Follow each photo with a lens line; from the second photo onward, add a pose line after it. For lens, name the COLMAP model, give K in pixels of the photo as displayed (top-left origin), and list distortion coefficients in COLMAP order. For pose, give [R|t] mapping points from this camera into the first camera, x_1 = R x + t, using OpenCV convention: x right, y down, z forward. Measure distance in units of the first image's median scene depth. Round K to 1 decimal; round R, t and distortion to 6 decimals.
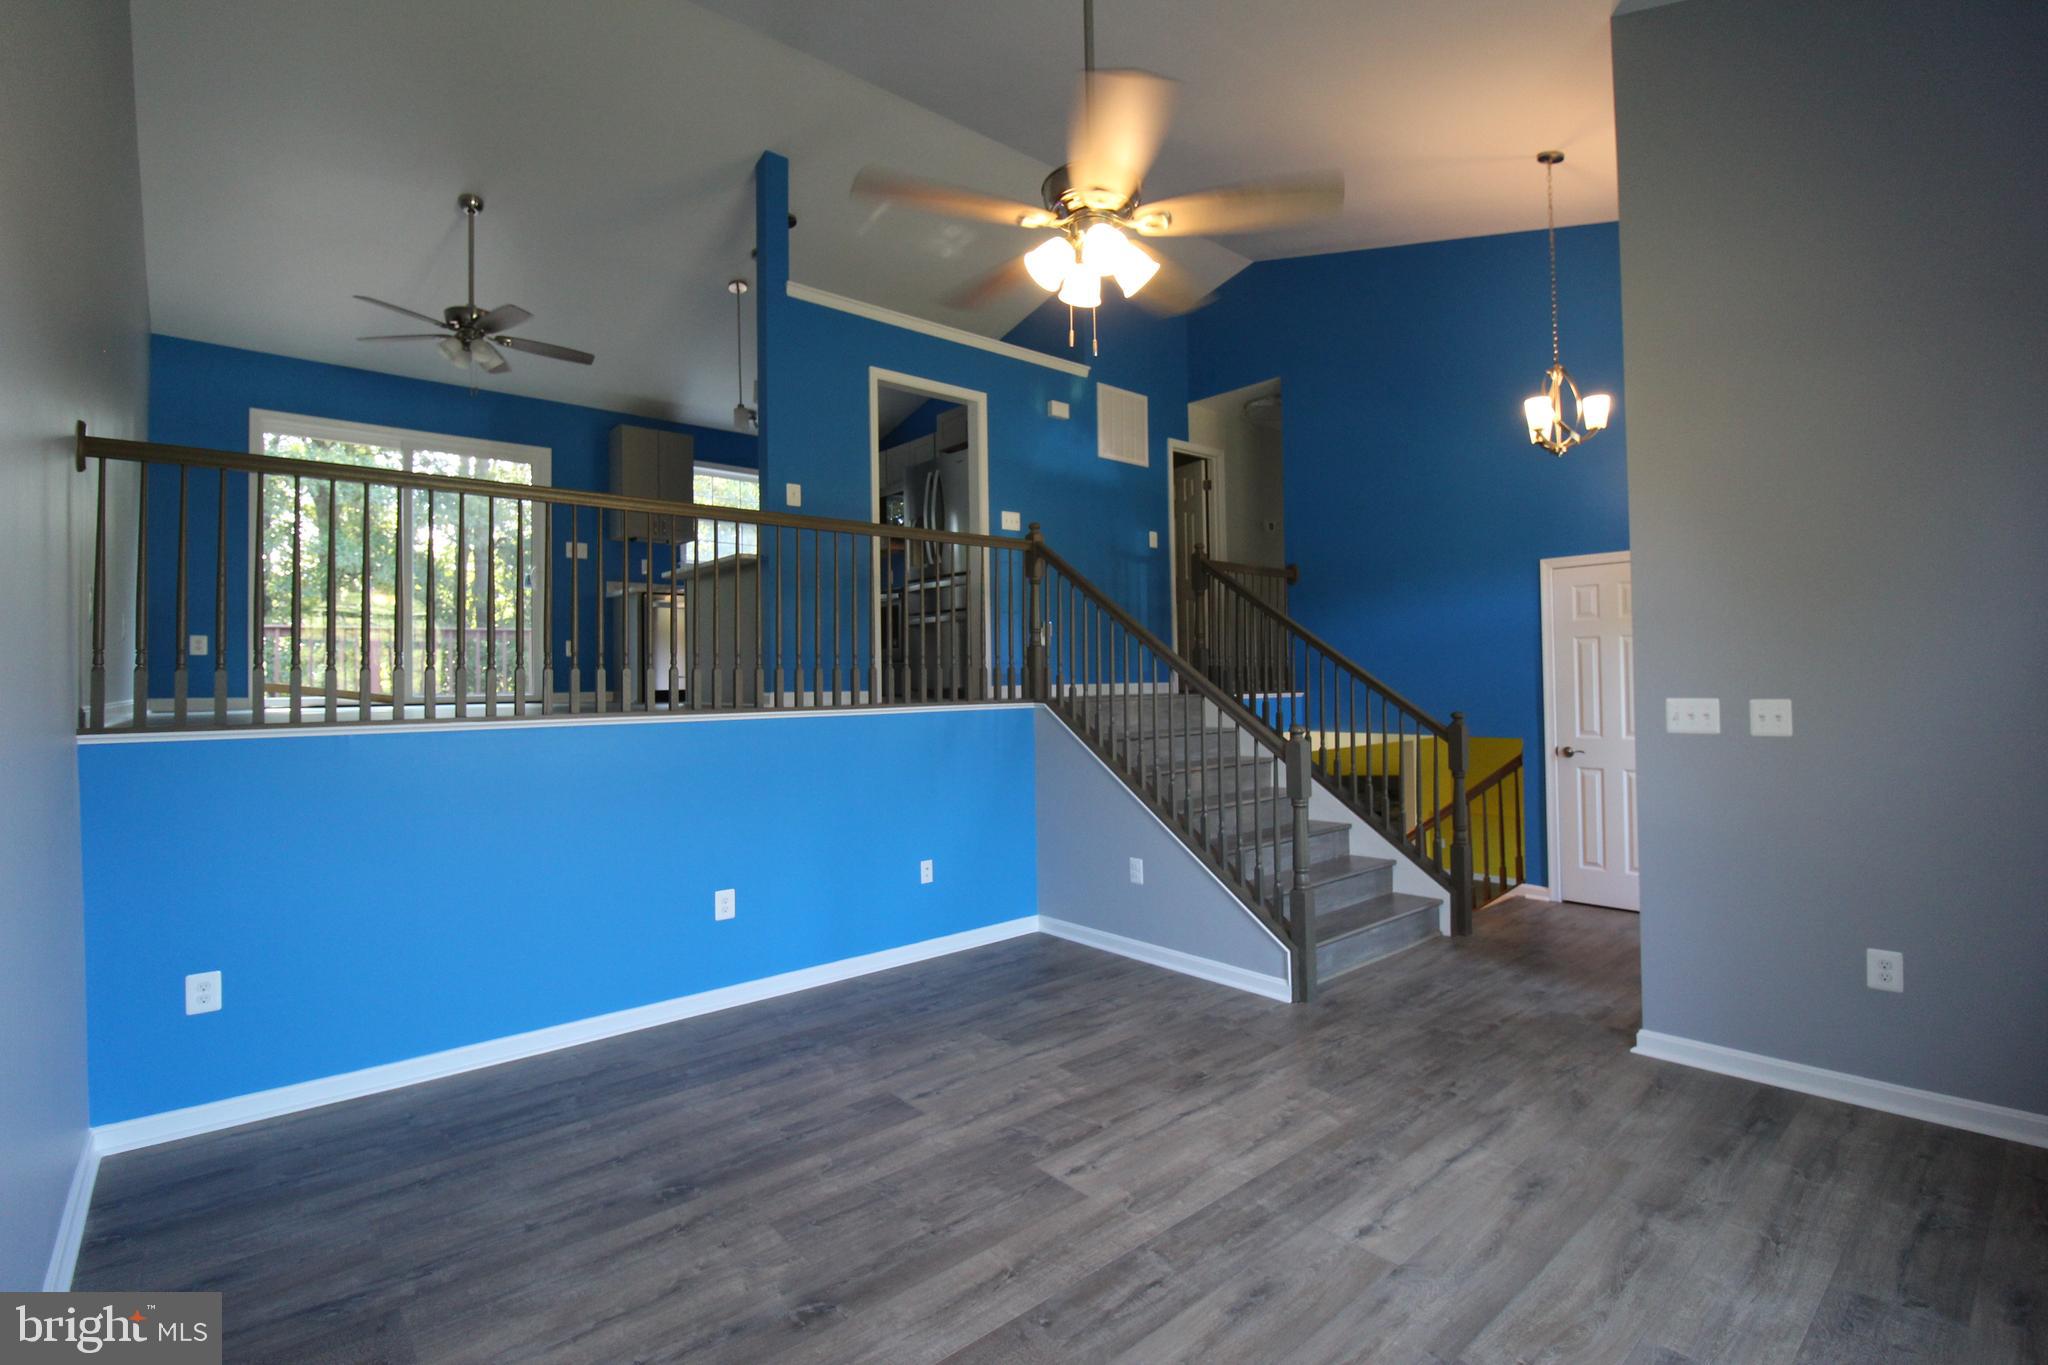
lens RADIAL K [[948.5, 0, 1022.2], [0, 948.5, 676.0], [0, 0, 1]] dist [-0.013470, -0.001576]
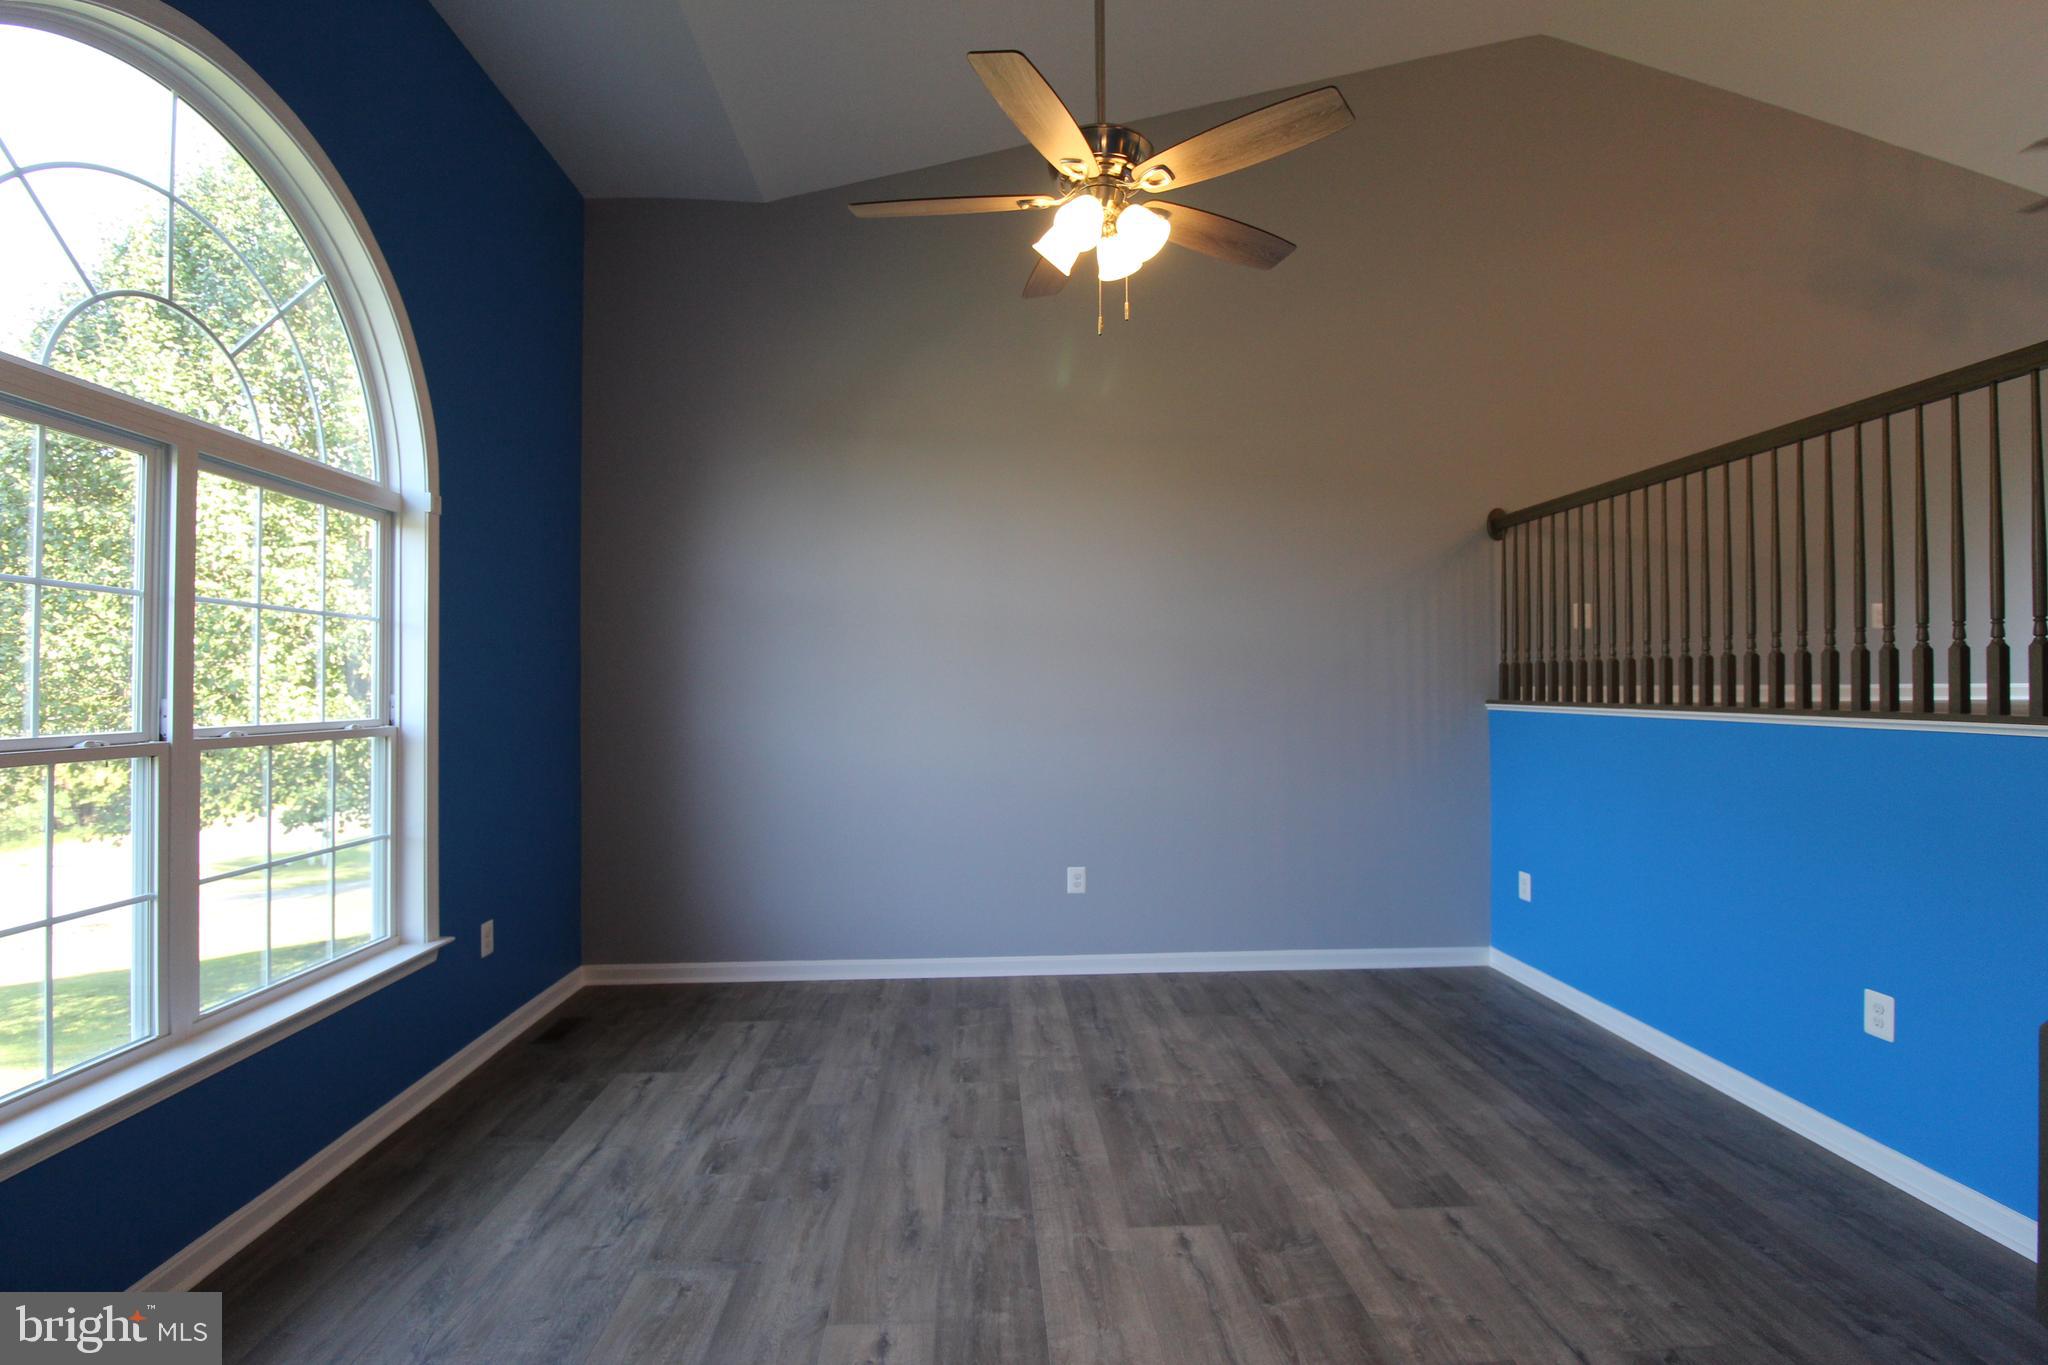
lens RADIAL K [[948.5, 0, 1024.1], [0, 948.5, 672.9], [0, 0, 1]] dist [-0.013470, -0.001576]
pose [[-0.611054, 0.008003, -0.791548, 0.836004], [0.015610, 0.999876, -0.001941, 0.001580], [0.791435, -0.013543, -0.611104, 1.436503]]
